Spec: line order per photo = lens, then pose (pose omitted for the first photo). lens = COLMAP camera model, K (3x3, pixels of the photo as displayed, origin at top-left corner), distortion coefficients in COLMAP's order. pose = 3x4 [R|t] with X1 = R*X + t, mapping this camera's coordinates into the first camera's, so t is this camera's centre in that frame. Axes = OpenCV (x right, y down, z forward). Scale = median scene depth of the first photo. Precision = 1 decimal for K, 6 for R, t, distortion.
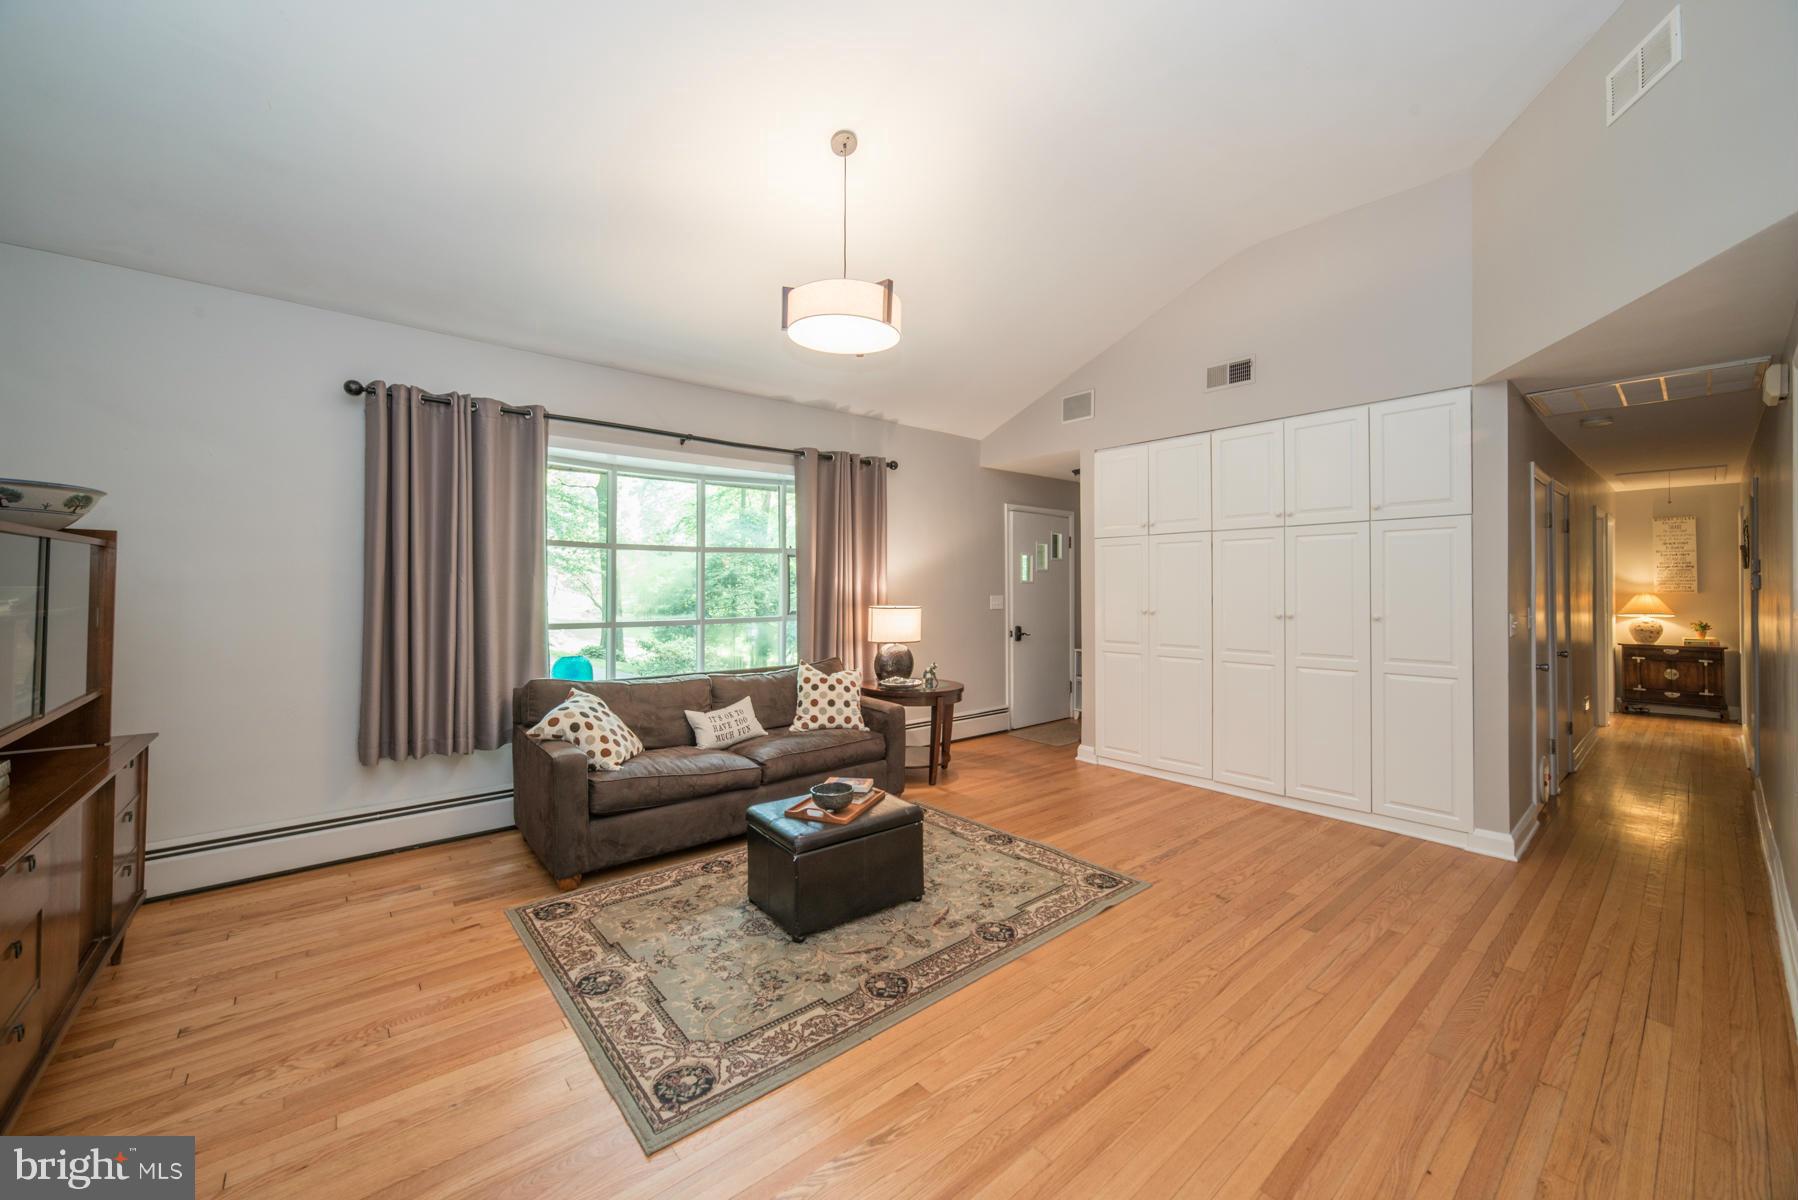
lens RADIAL K [[688.4, 0, 897.6], [0, 688.4, 585.0], [0, 0, 1]] dist [-0.010783, 0.004188]
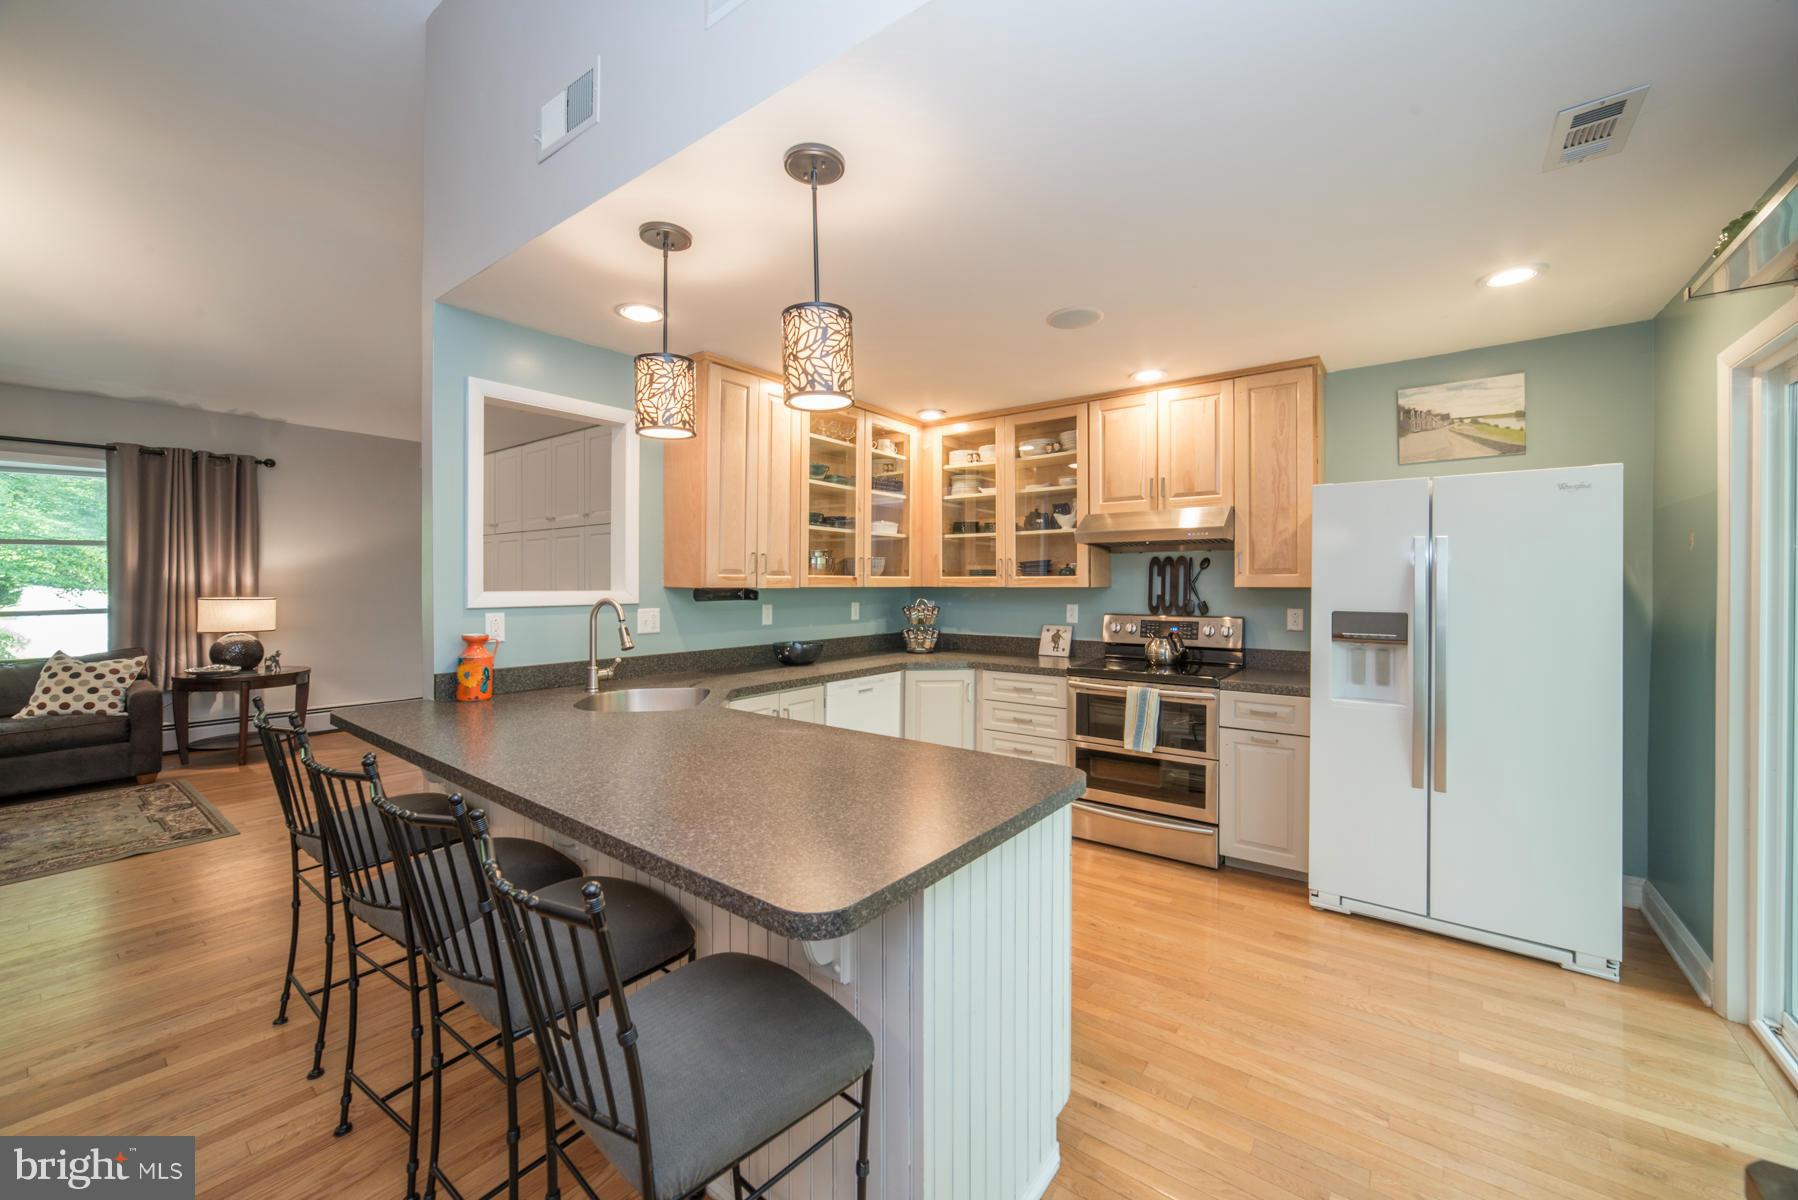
lens RADIAL K [[688.4, 0, 900.8], [0, 688.4, 586.4], [0, 0, 1]] dist [-0.010783, 0.004188]
pose [[0.974024, 0.004297, 0.226406, 1.065393], [-0.006293, 0.999947, 0.008096, -0.002906], [-0.226359, -0.009310, 0.973999, -0.349323]]
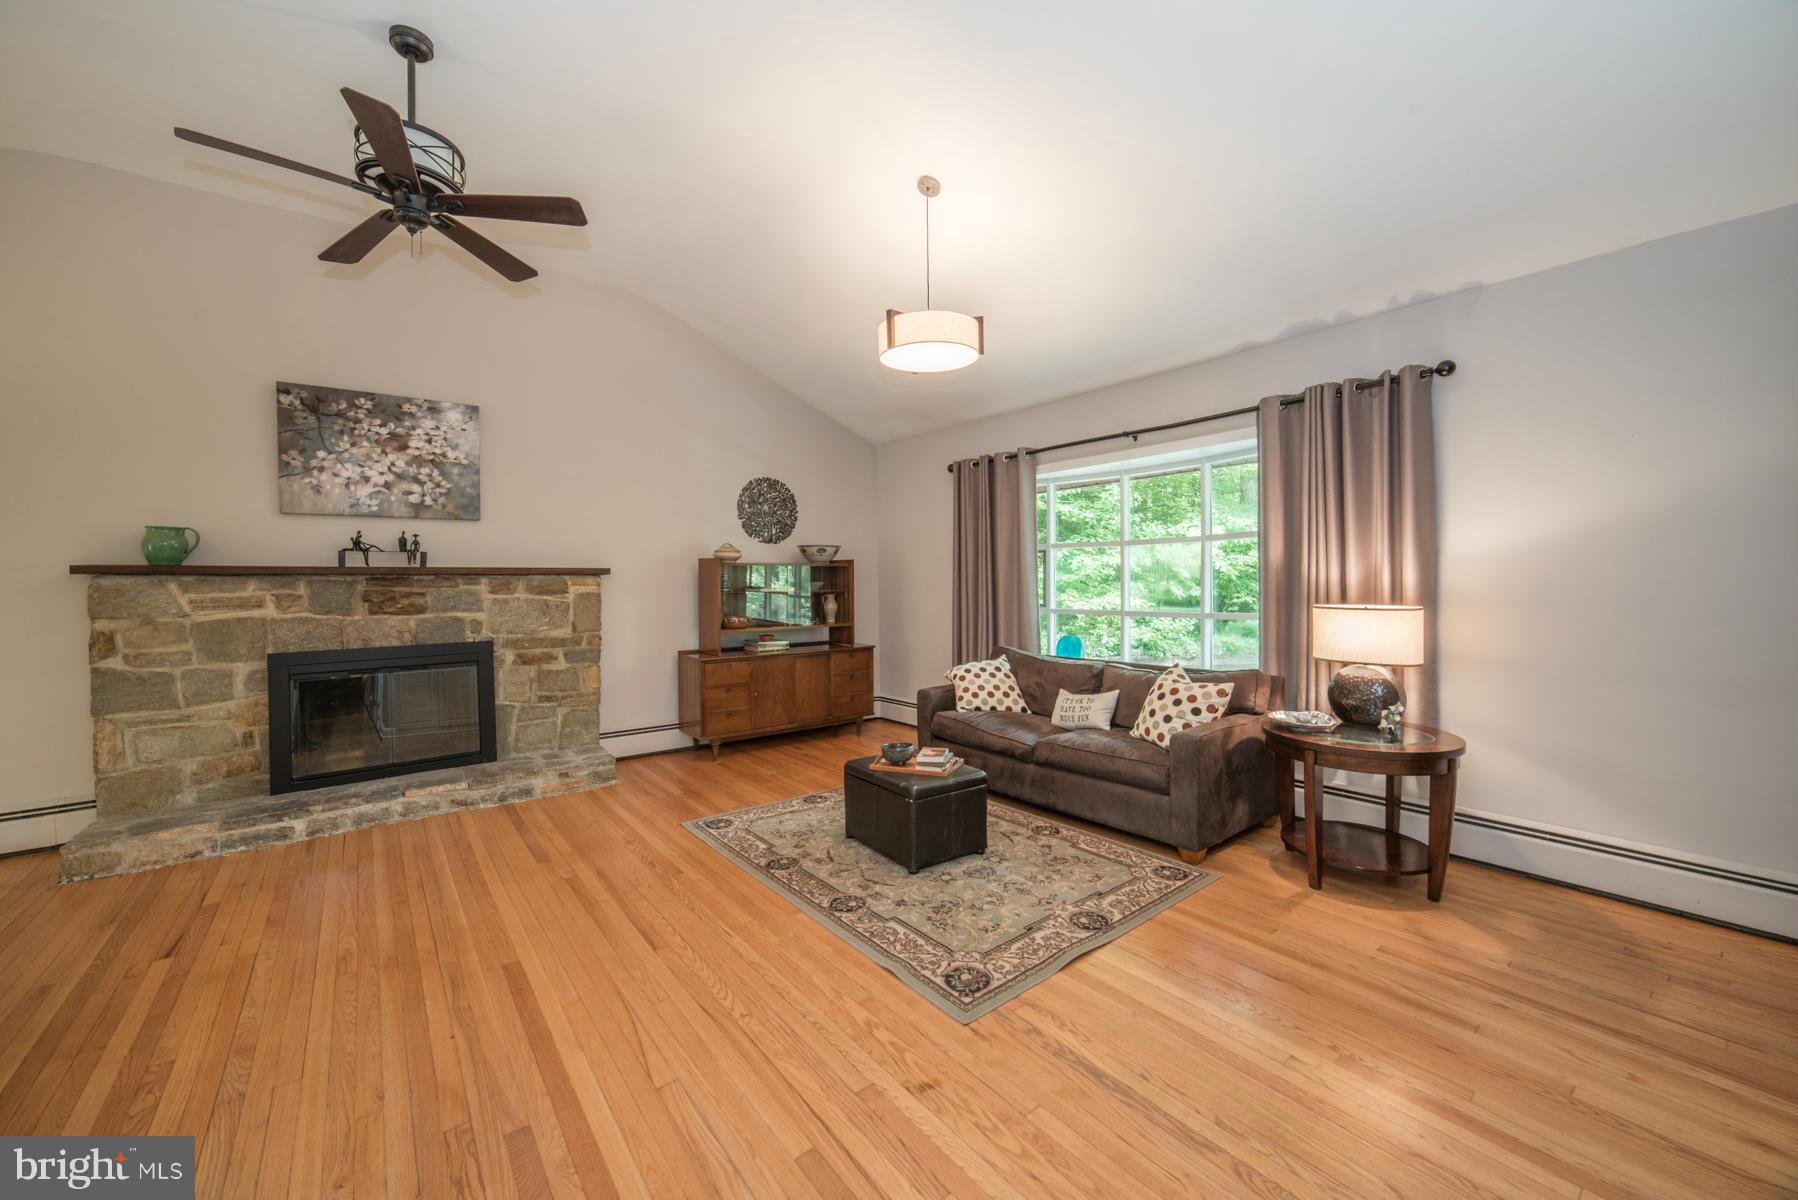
lens RADIAL K [[688.4, 0, 899.7], [0, 688.4, 584.9], [0, 0, 1]] dist [-0.010783, 0.004188]
pose [[-0.024954, 0.002857, -0.999685, 0.911156], [0.011104, 0.999935, 0.002581, 0.006531], [0.999627, -0.011036, -0.024984, 0.841773]]
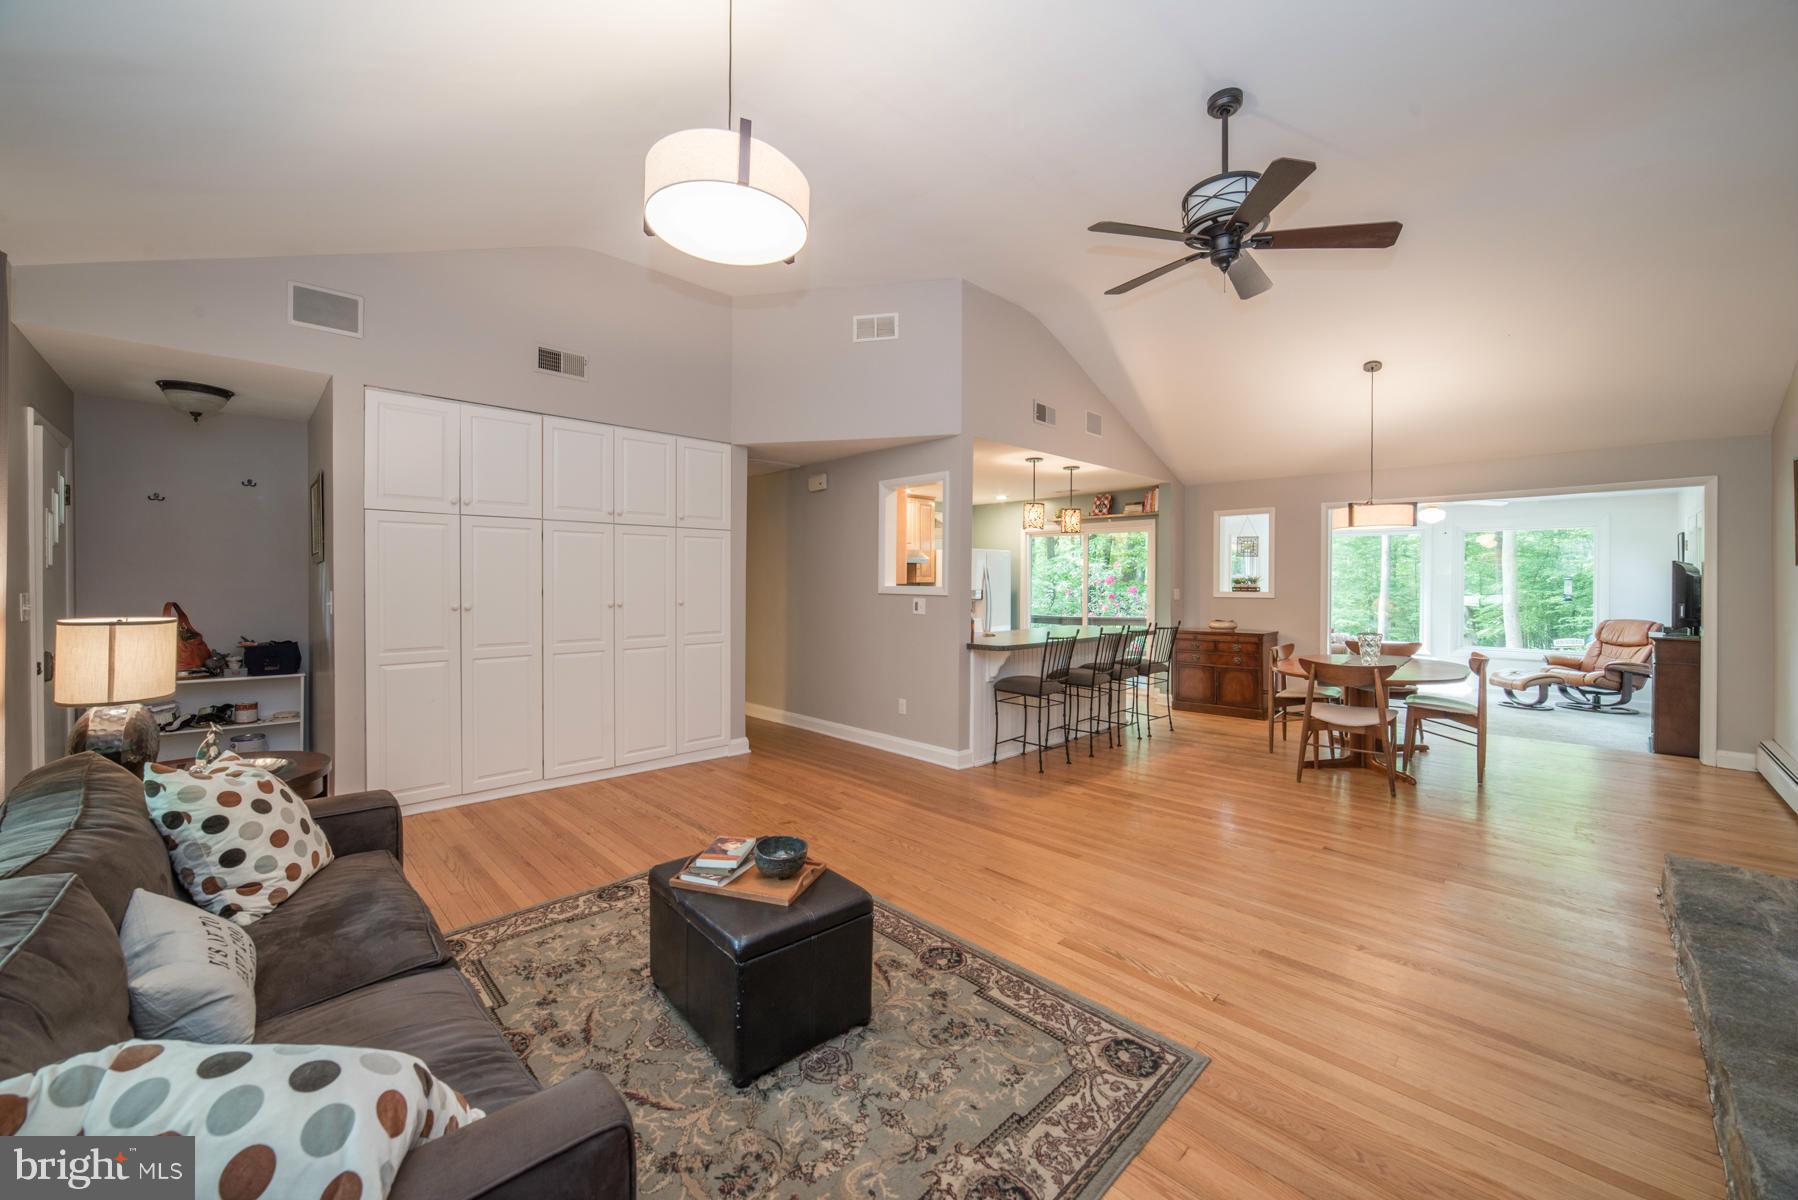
lens RADIAL K [[688.4, 0, 897.6], [0, 688.4, 587.0], [0, 0, 1]] dist [-0.010783, 0.004188]
pose [[-0.078479, -0.008183, 0.996882, -0.693516], [-0.009786, 0.999924, 0.007437, 0.003891], [-0.996868, -0.009172, -0.078554, 0.759236]]
